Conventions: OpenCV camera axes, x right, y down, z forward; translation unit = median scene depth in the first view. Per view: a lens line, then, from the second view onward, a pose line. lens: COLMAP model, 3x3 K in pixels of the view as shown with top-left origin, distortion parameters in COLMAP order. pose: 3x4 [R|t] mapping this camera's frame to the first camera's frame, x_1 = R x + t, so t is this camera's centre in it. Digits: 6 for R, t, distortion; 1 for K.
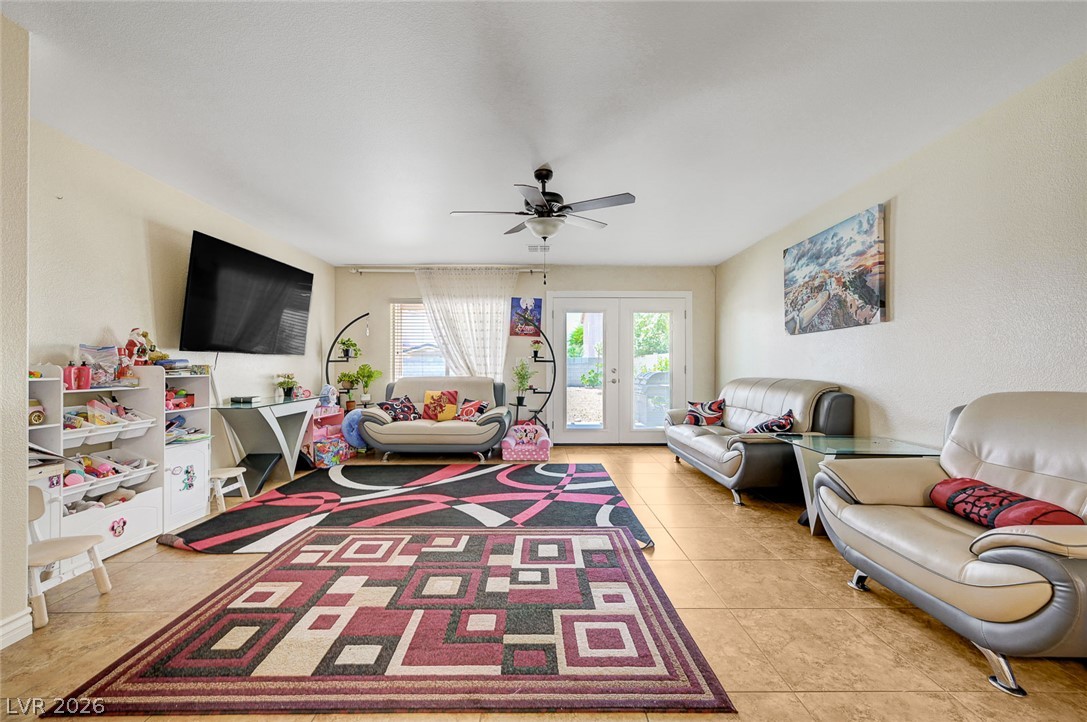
lens RADIAL K [[442.8, 0, 542.4], [0, 442.8, 364.5], [0, 0, 1]] dist [0.002820, 0.000072]
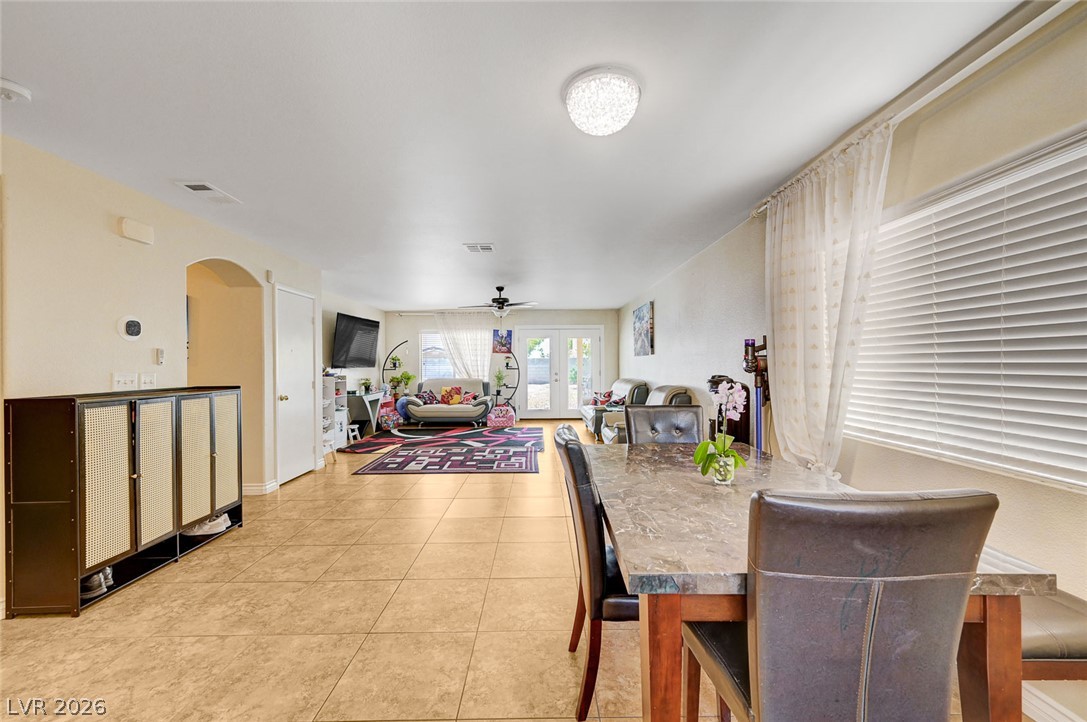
lens RADIAL K [[428.9, 0, 543.1], [0, 428.9, 366.9], [0, 0, 1]] dist [0.003354, -0.000421]
pose [[0.999960, -0.007318, 0.005107, 0.138727], [0.007254, 0.999896, 0.012460, -0.042738], [-0.005198, -0.012422, 0.999909, -0.778165]]
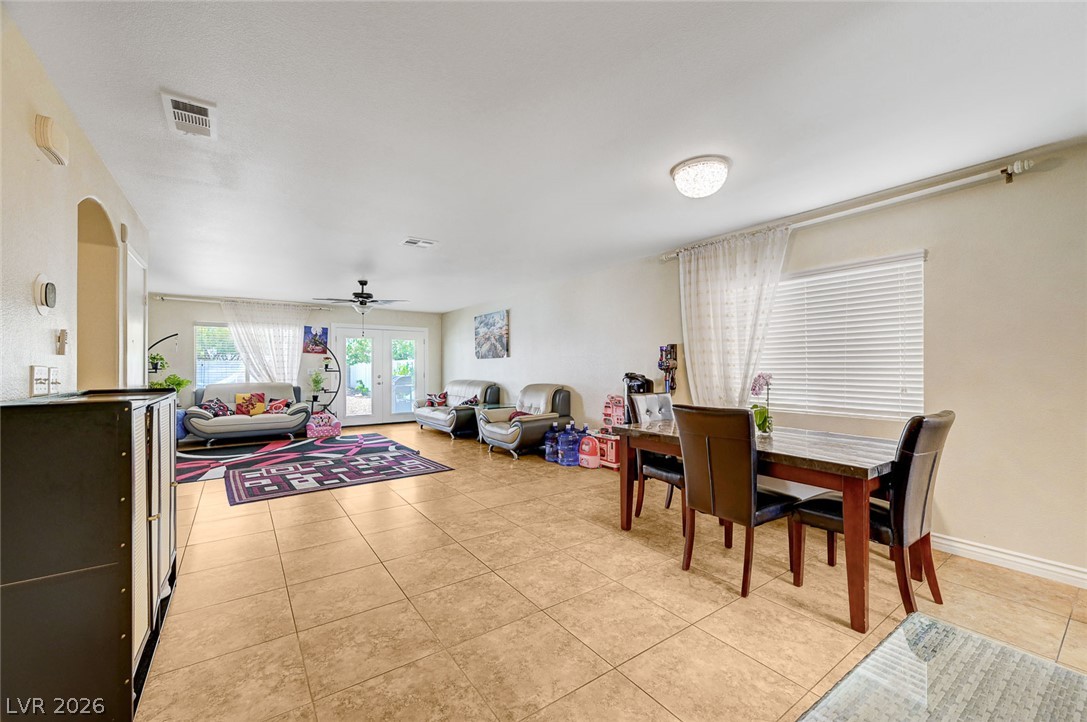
lens RADIAL K [[428.9, 0, 536.8], [0, 428.9, 364.5], [0, 0, 1]] dist [0.003354, -0.000421]
pose [[0.823910, 0.002777, 0.566713, -0.309201], [-0.000987, 0.999994, -0.003465, -0.031564], [-0.566719, 0.002296, 0.823908, -0.723238]]
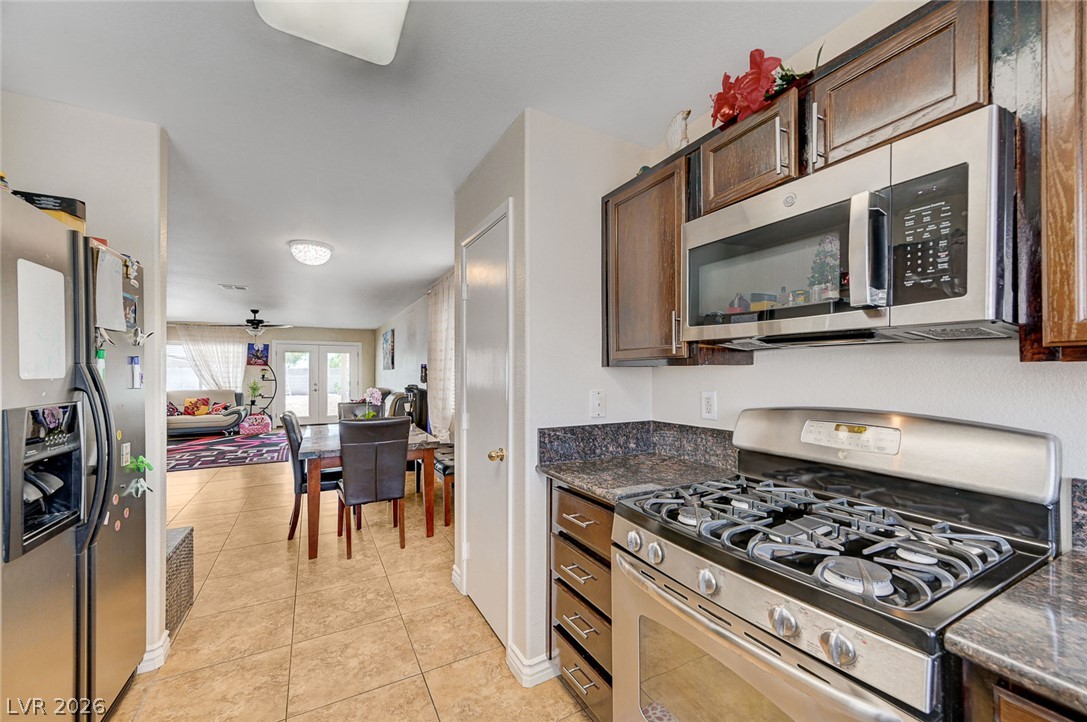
lens RADIAL K [[428.9, 0, 545.7], [0, 428.9, 370.0], [0, 0, 1]] dist [0.003354, -0.000421]
pose [[0.880501, 0.000056, 0.474045, 0.208713], [0.000468, 0.999999, -0.000989, -0.058552], [-0.474045, 0.001092, 0.880500, -1.347411]]
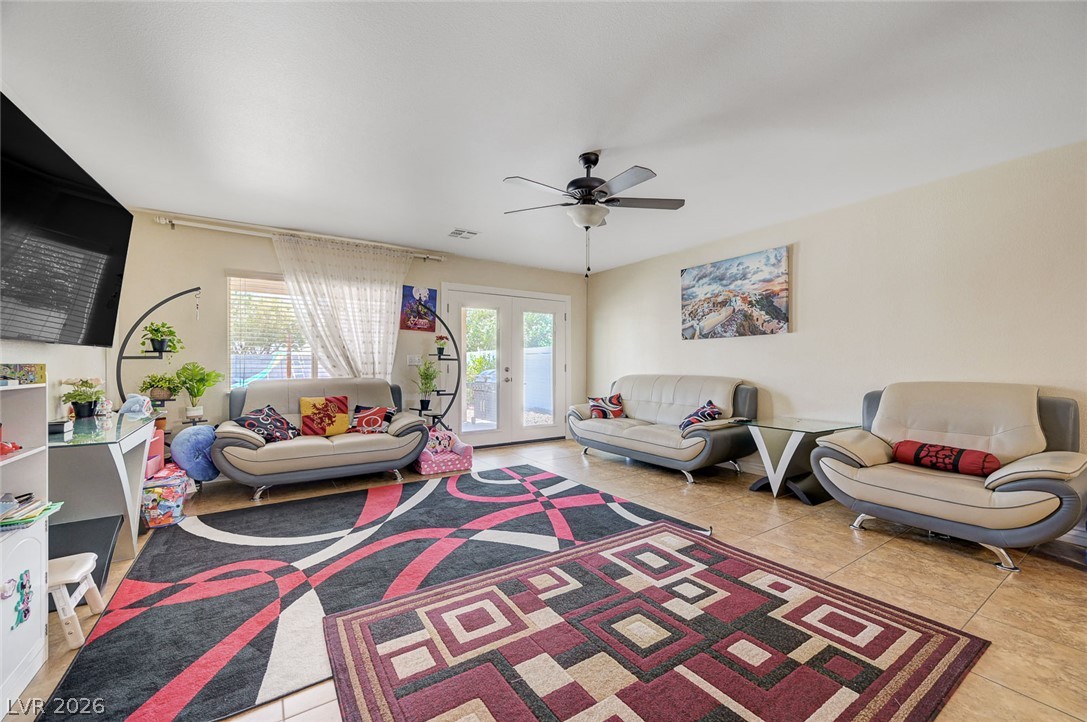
lens RADIAL K [[428.9, 0, 539.4], [0, 428.9, 364.3], [0, 0, 1]] dist [0.003354, -0.000421]
pose [[0.839797, 0.000216, 0.542900, -0.394075], [-0.002409, 0.999992, 0.003327, -0.001337], [-0.542895, -0.004102, 0.839791, 0.205234]]
